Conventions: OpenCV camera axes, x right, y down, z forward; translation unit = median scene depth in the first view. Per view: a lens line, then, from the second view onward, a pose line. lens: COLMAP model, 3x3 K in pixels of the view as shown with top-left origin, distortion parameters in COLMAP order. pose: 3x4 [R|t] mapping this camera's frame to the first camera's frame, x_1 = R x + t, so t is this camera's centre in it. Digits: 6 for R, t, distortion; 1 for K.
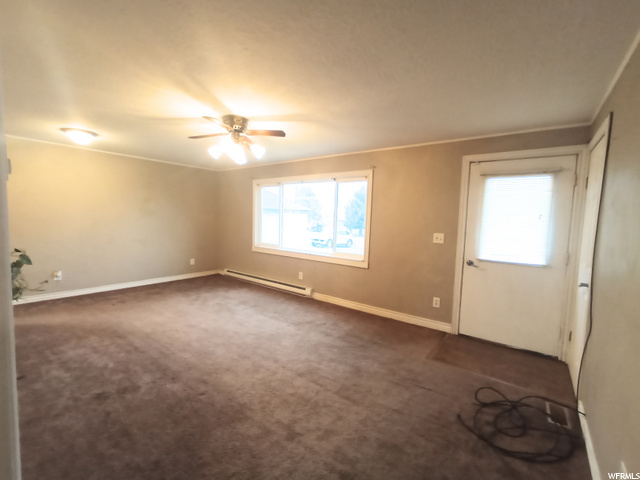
lens RADIAL K [[281.9, 0, 317.6], [0, 281.9, 239.1], [0, 0, 1]] dist [-0.013364, 0.000410]
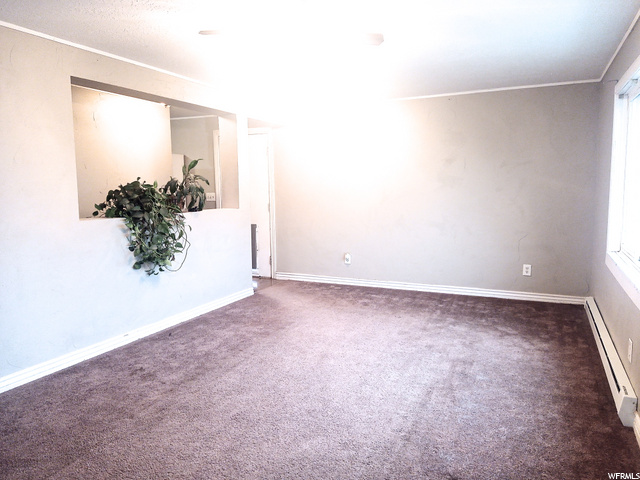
lens RADIAL K [[467.0, 0, 320.0], [0, 467.0, 240.0], [0, 0, 1]] dist [0.101968, -0.121209]
pose [[0.223820, 0.076602, -0.971616, 0.596115], [-0.054846, 0.996317, 0.065915, -0.023704], [0.973086, 0.038536, 0.227197, 0.770441]]
